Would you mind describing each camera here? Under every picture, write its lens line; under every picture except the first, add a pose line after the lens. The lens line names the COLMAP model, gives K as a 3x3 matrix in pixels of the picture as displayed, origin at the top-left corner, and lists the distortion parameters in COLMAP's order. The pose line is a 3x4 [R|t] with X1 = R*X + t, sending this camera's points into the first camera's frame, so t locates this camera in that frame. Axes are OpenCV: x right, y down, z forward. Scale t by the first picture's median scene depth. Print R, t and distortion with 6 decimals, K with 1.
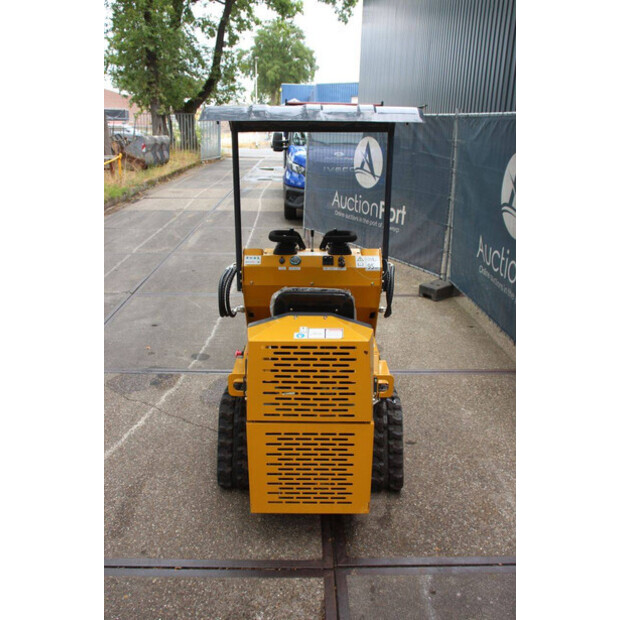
lens RADIAL K [[551.4, 0, 311.7], [0, 551.4, 323.5], [0, 0, 1]] dist [-0.113782, 0.111036]
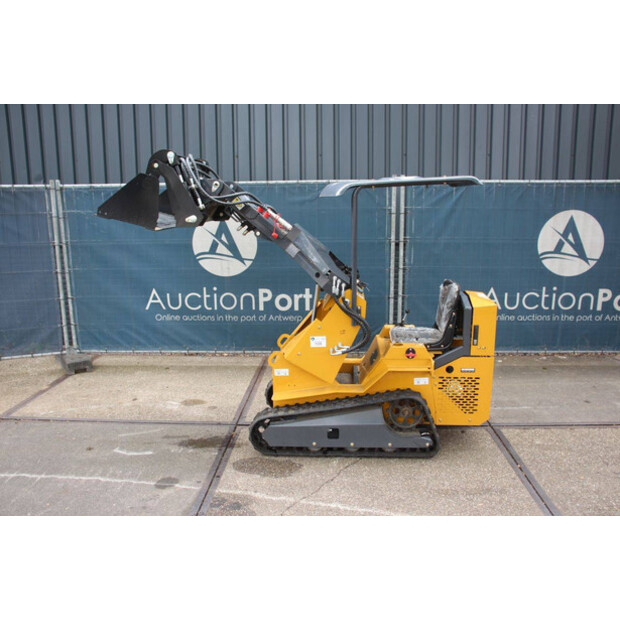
lens RADIAL K [[527.8, 0, 311.3], [0, 527.8, 321.6], [0, 0, 1]] dist [-0.146760, 0.143987]
pose [[0.076941, -0.226817, 0.970893, -1.254543], [0.351267, 0.917511, 0.186509, -0.316131], [-0.933108, 0.326693, 0.150267, 0.927947]]
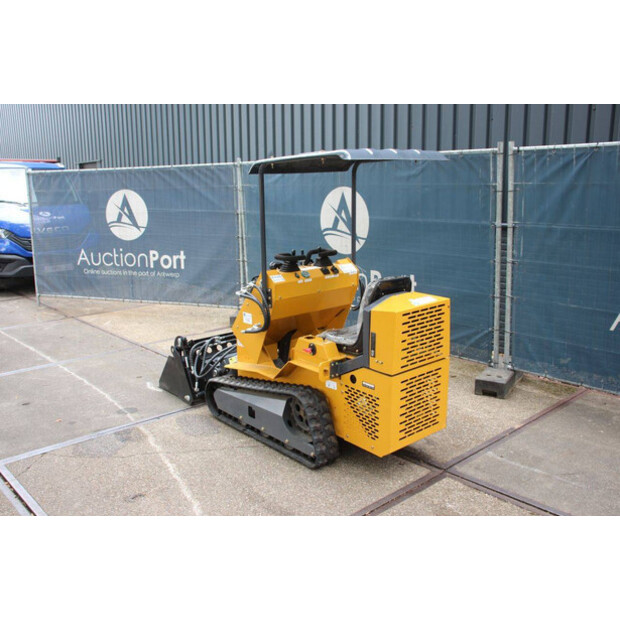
lens RADIAL K [[587.9, 0, 320.1], [0, 587.9, 318.0], [0, 0, 1]] dist [-0.059239, 0.002645]
pose [[0.752894, -0.174356, 0.634627, -0.842918], [0.250982, 0.967464, -0.031956, 0.030830], [-0.608407, 0.183339, 0.772158, -0.028087]]
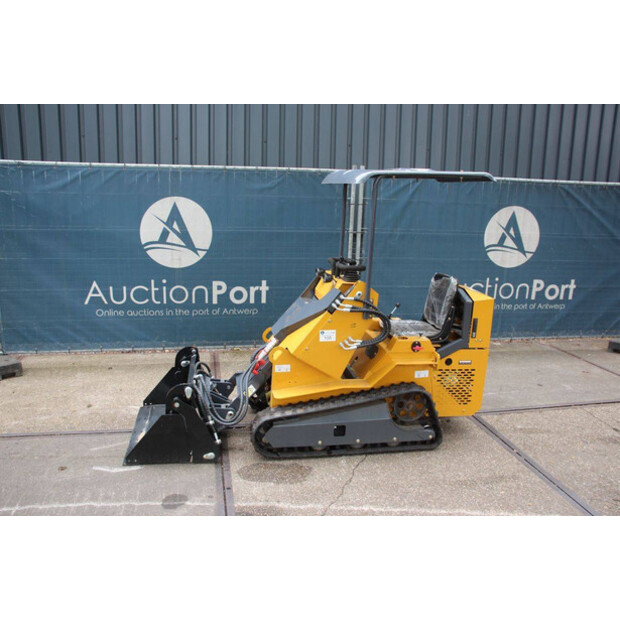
lens RADIAL K [[522.5, 0, 306.1], [0, 522.5, 317.4], [0, 0, 1]] dist [-0.142432, 0.118340]
pose [[-0.149337, -0.239606, 0.959316, -1.170843], [0.314312, 0.908370, 0.275810, -0.407529], [-0.937500, 0.342713, -0.060343, 1.193711]]
